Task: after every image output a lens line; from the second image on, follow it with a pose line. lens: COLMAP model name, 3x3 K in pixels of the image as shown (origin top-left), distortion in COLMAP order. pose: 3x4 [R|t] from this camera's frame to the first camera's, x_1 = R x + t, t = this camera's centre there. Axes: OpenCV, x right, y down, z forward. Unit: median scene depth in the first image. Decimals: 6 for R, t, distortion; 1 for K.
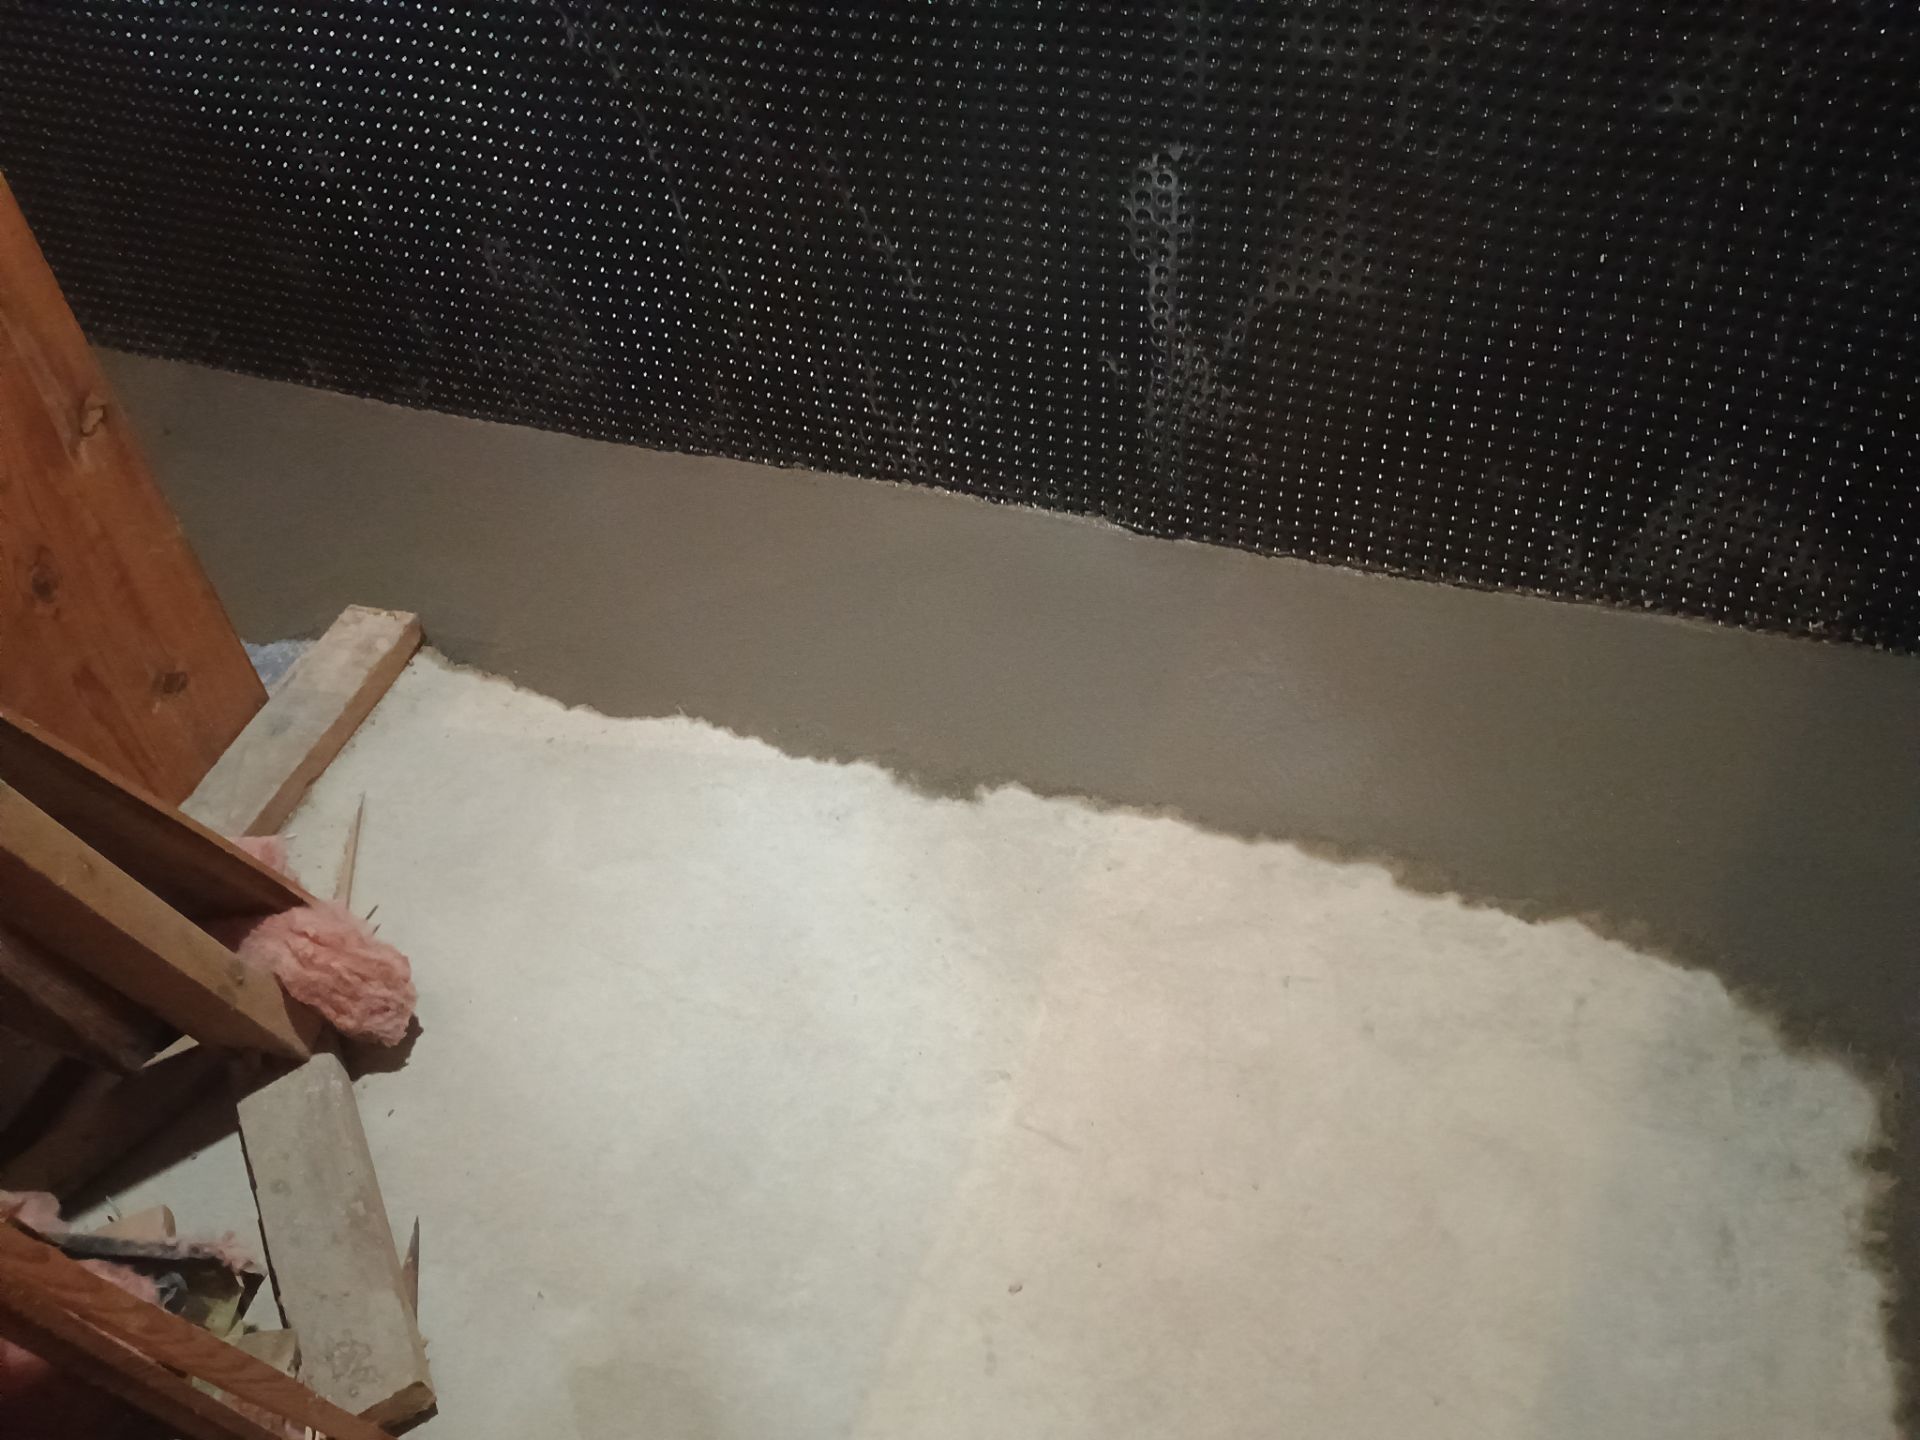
lens RADIAL K [[1600.9, 0, 964.6], [0, 1600.9, 669.3], [0, 0, 1]] dist [0.054961, -0.076198]
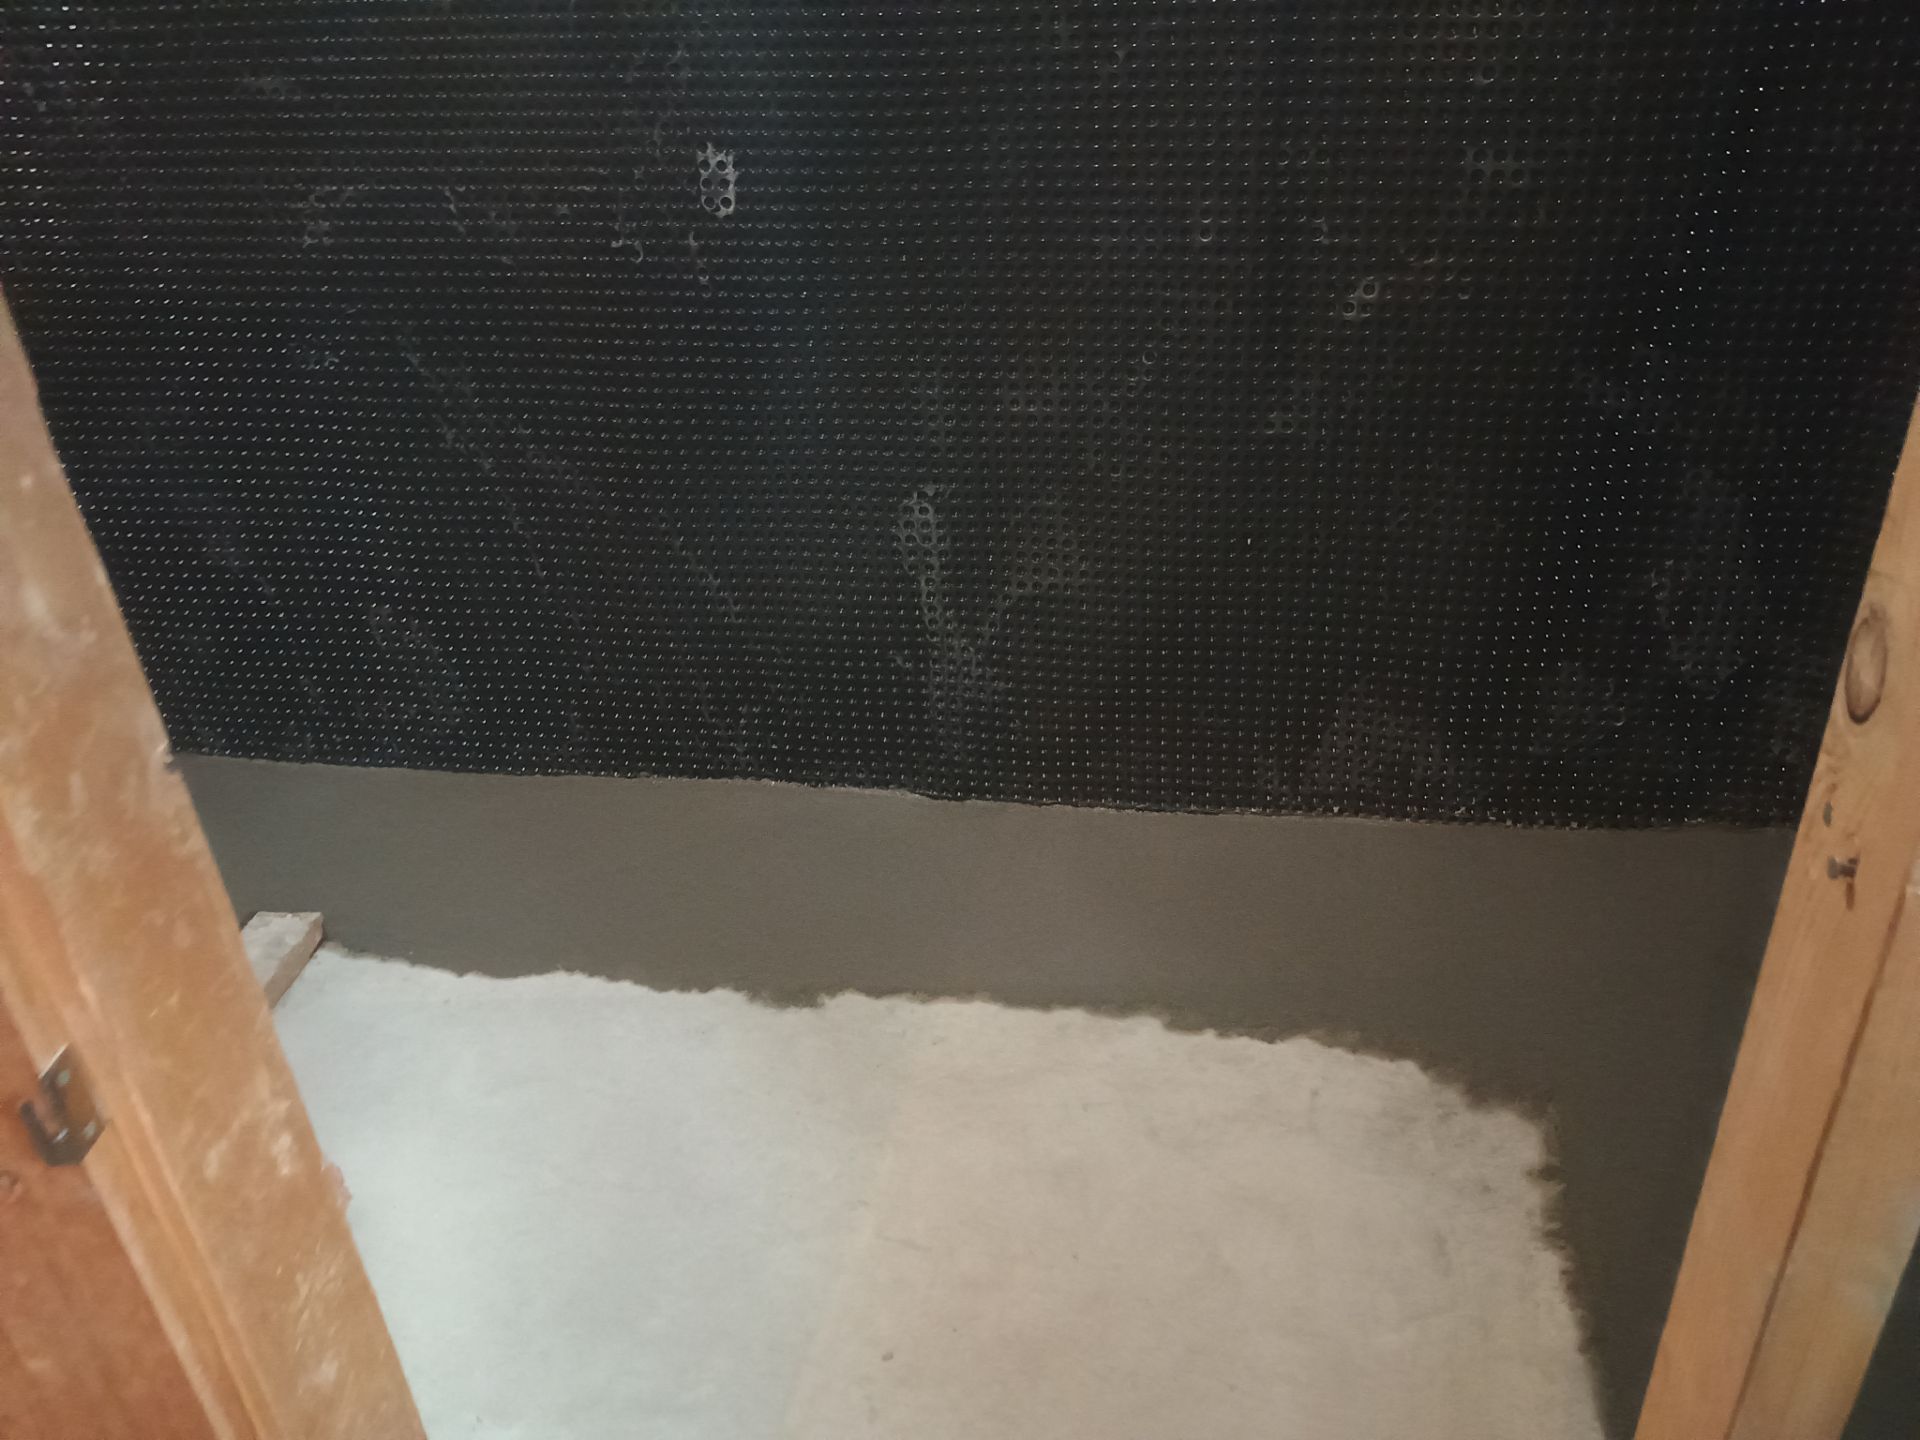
lens RADIAL K [[1639.9, 0, 965.8], [0, 1639.9, 722.5], [0, 0, 1]] dist [0.032011, -0.015359]
pose [[0.988808, -0.075686, 0.128573, -0.025681], [0.104688, 0.965980, -0.236481, 0.173530], [-0.106301, 0.247295, 0.963092, -0.237926]]
